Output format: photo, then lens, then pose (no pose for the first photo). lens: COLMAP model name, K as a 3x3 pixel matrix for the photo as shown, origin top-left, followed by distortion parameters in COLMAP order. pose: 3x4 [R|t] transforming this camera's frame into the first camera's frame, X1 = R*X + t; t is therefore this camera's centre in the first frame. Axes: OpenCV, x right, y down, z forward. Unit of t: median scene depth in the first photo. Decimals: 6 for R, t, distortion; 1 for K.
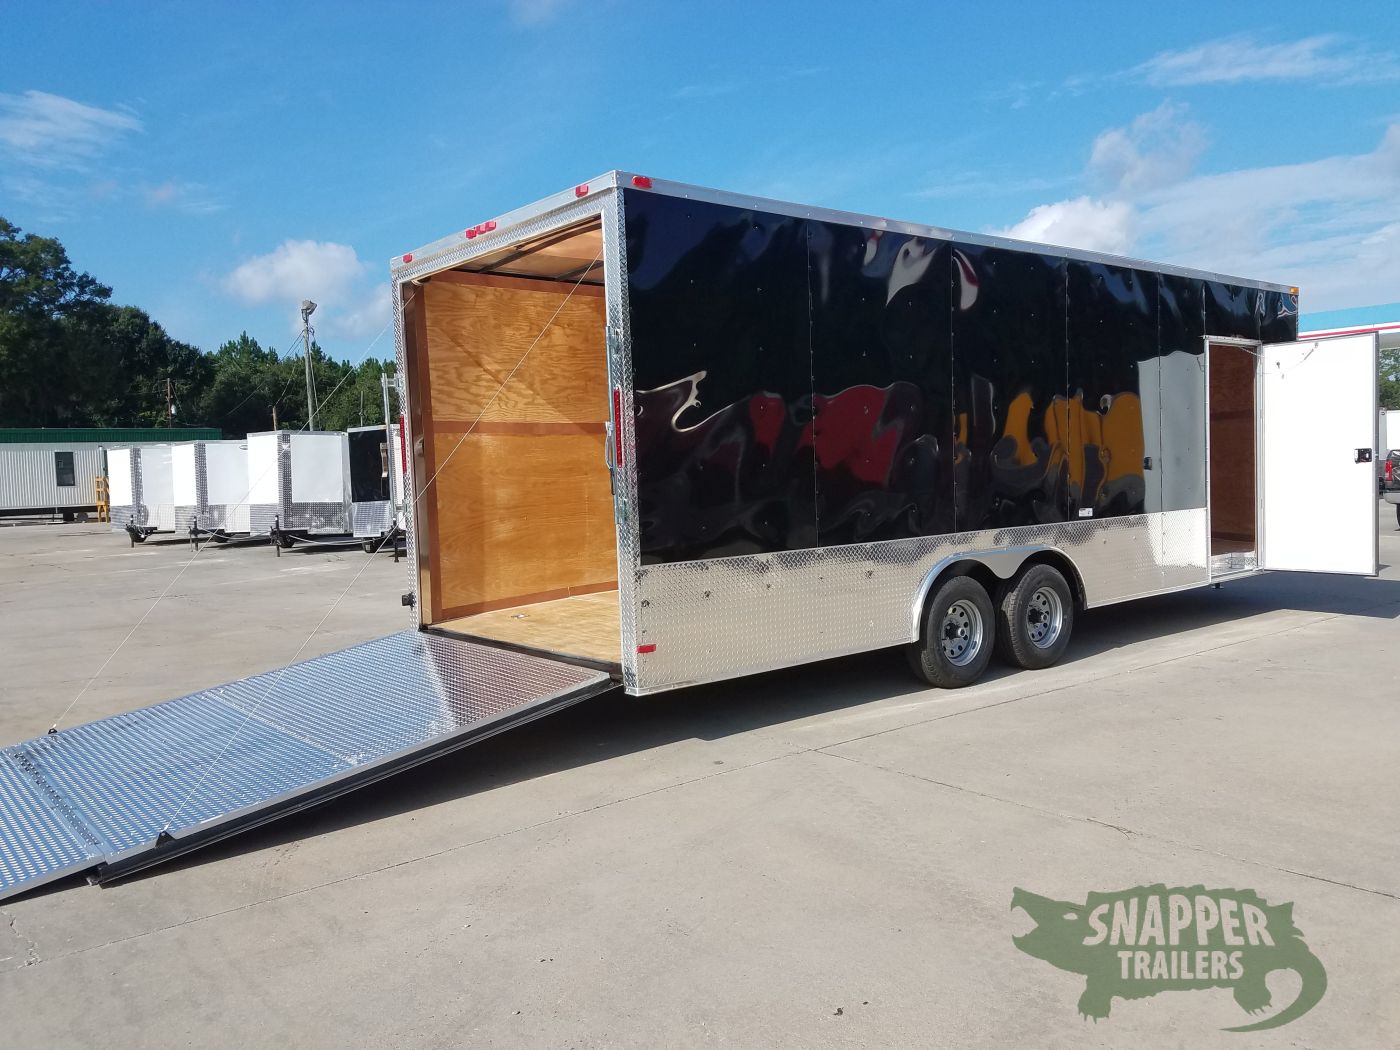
lens RADIAL K [[1111.6, 0, 703.7], [0, 1111.6, 543.6], [0, 0, 1]] dist [0.080603, -0.121506]
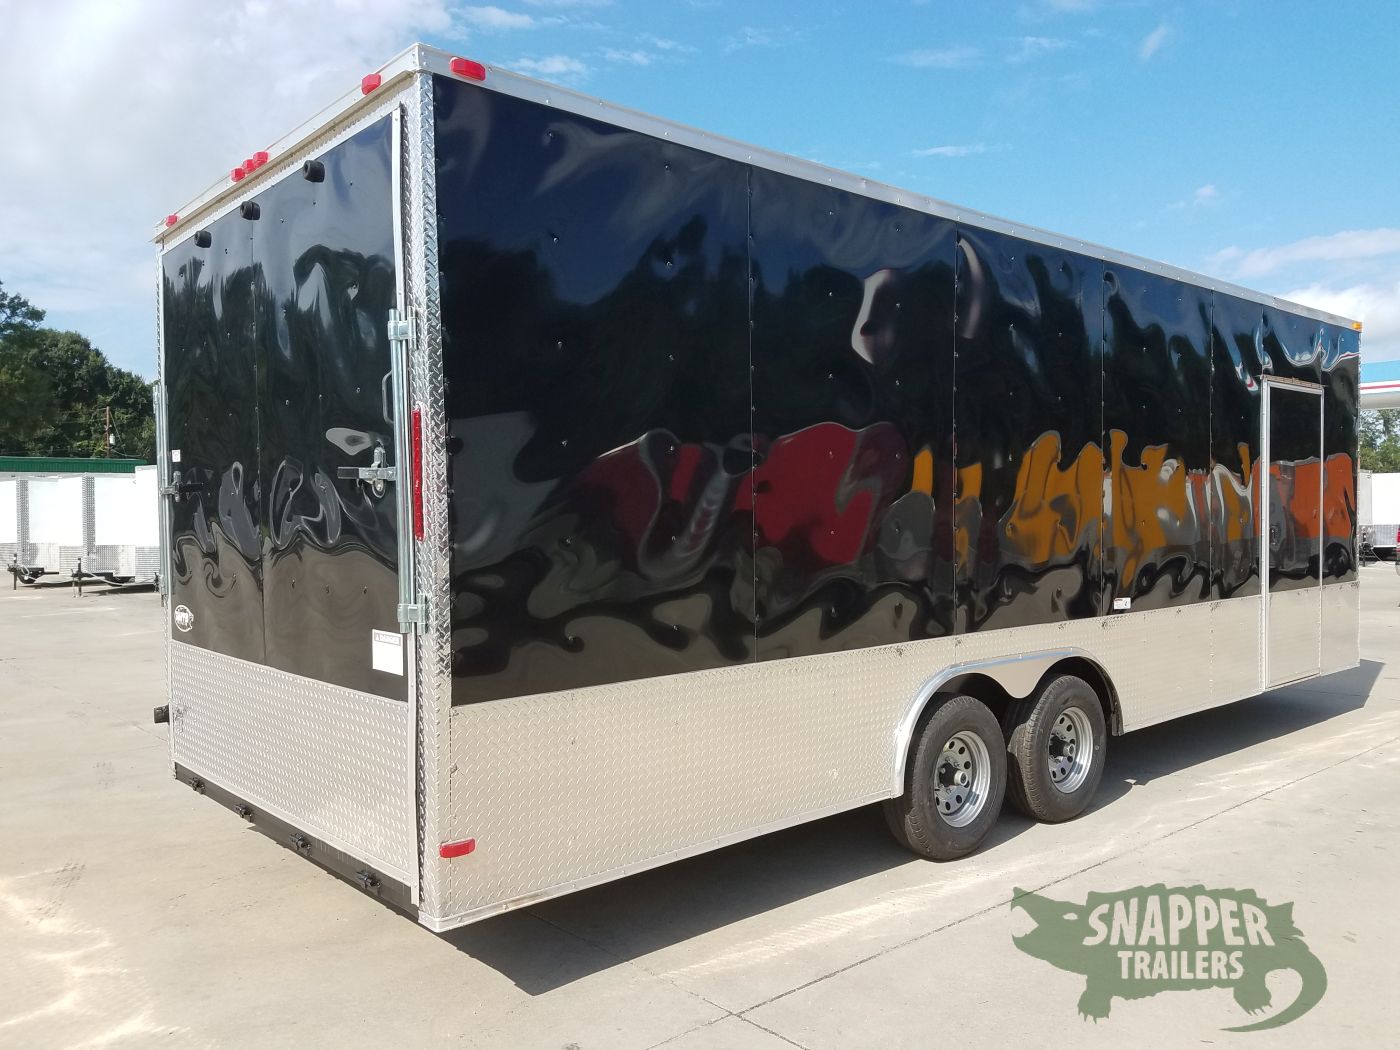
lens RADIAL K [[1111.6, 0, 720.7], [0, 1111.6, 543.9], [0, 0, 1]] dist [0.080603, -0.121506]
pose [[0.998513, 0.022524, 0.049641, 0.039010], [-0.020540, 0.998984, -0.040103, -0.032750], [-0.050494, 0.039024, 0.997962, 0.278868]]
